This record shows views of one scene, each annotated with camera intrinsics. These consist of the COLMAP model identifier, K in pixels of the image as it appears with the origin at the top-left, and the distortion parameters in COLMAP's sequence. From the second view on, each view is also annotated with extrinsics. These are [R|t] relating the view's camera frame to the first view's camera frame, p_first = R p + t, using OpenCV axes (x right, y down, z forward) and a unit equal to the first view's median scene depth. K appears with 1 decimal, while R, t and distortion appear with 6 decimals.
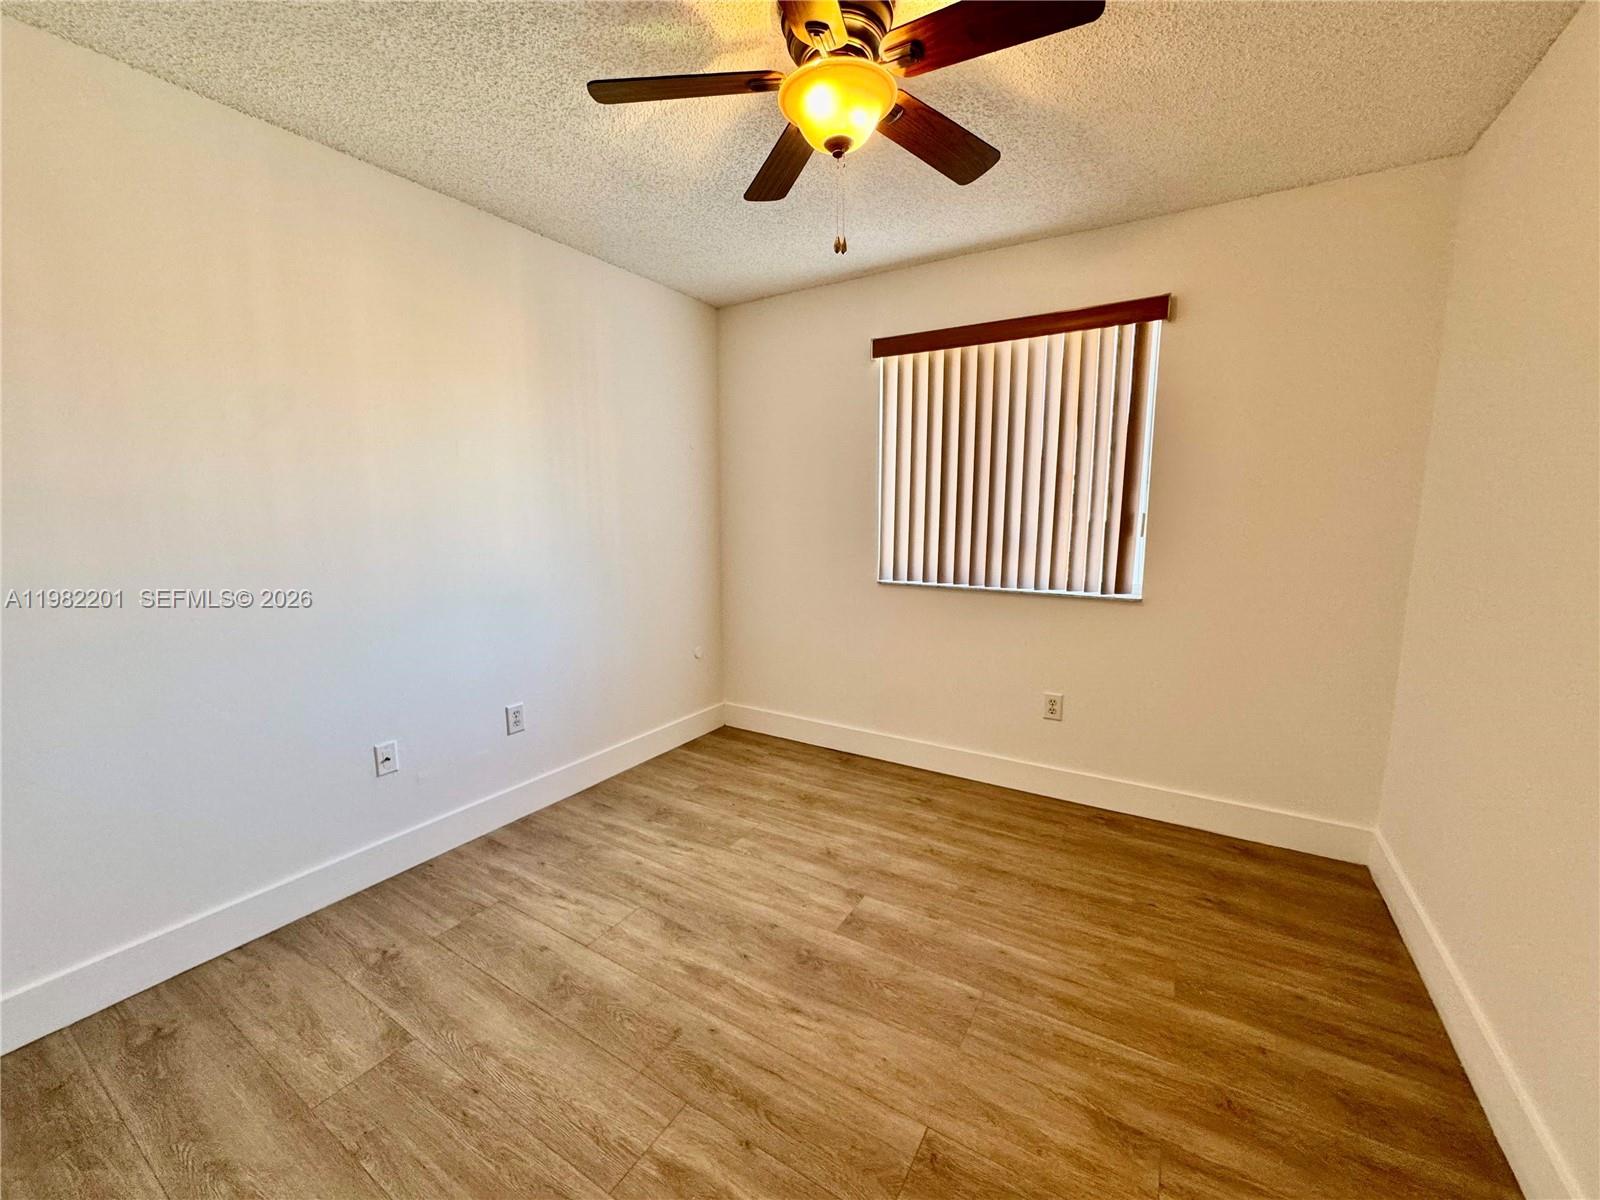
lens RADIAL K [[636.0, 0, 801.0], [0, 636.0, 603.7], [0, 0, 1]] dist [-0.002835, 0.000590]
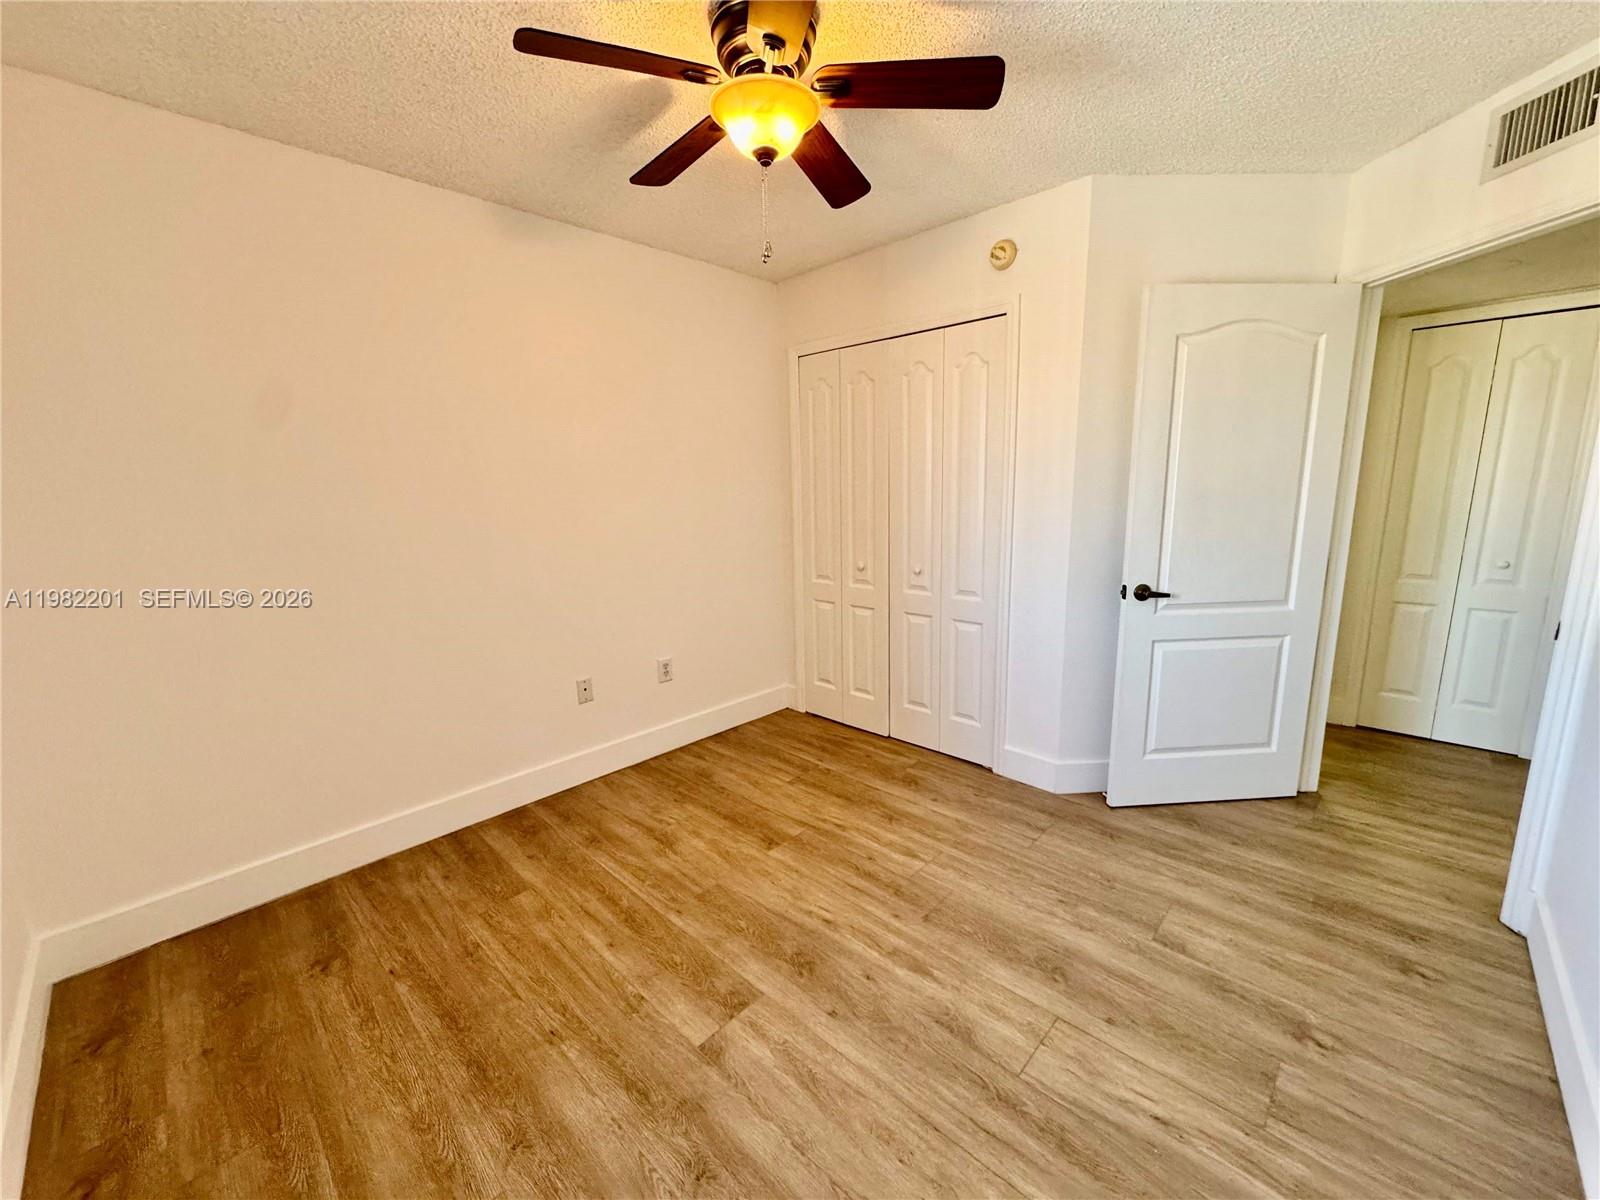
lens RADIAL K [[636.0, 0, 796.4], [0, 636.0, 601.2], [0, 0, 1]] dist [-0.002835, 0.000590]
pose [[-0.976356, -0.015892, 0.215583, -0.166760], [0.056911, 0.943214, 0.327276, -0.261967], [-0.208542, 0.331806, -0.920008, 1.602765]]
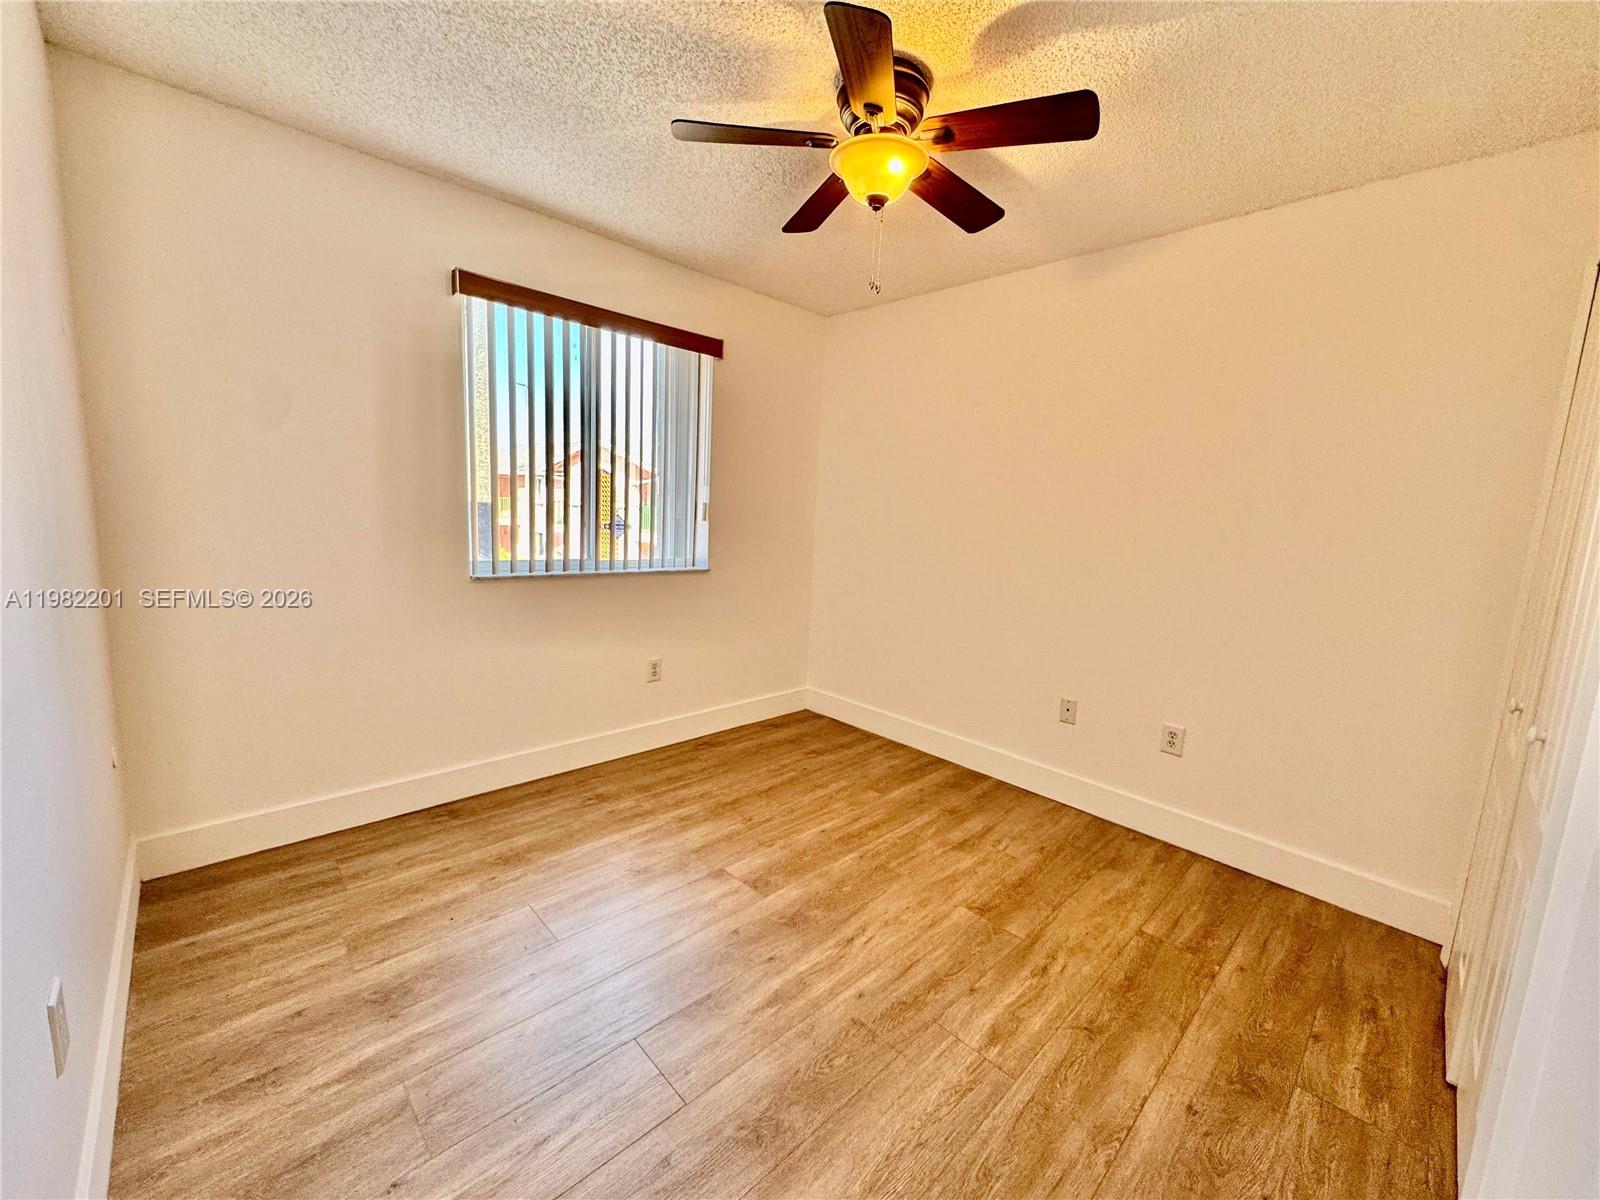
lens RADIAL K [[636.0, 0, 805.7], [0, 636.0, 599.2], [0, 0, 1]] dist [-0.002835, 0.000590]
pose [[0.243112, -0.124150, 0.962020, -0.888863], [0.094597, 0.990083, 0.103866, -0.080490], [-0.965374, 0.065753, 0.252445, 0.630993]]
